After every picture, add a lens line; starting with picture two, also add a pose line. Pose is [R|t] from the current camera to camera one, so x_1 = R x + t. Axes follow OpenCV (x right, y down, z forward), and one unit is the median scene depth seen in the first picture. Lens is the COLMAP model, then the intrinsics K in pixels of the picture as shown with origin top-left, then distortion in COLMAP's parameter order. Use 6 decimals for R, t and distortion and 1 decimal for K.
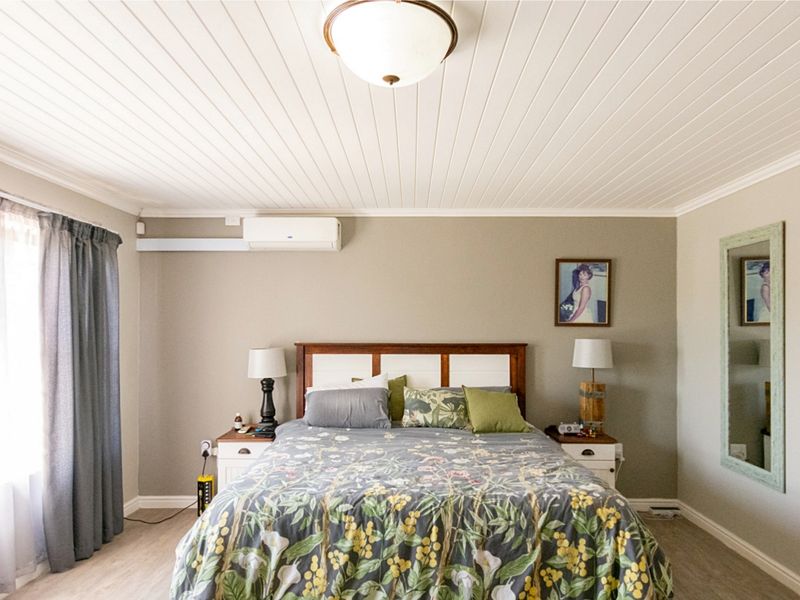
lens RADIAL K [[516.5, 0, 403.3], [0, 516.5, 325.7], [0, 0, 1]] dist [0.008609, 0.001751]
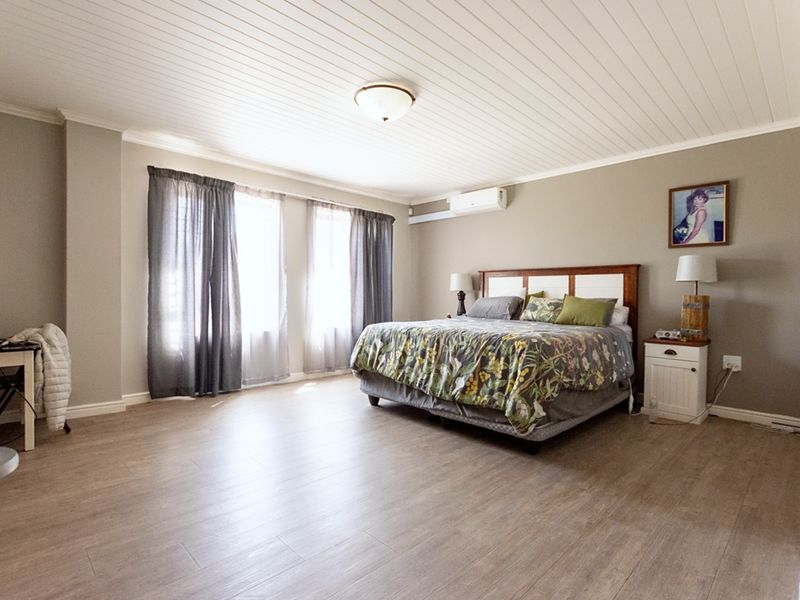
lens RADIAL K [[414.1, 0, 387.9], [0, 414.1, 297.7], [0, 0, 1]] dist [-0.004183, -0.000914]
pose [[0.696491, 0.014480, -0.717419, 1.006728], [-0.009284, 0.999895, 0.011168, 0.206734], [0.717505, -0.001118, 0.696552, -0.170450]]
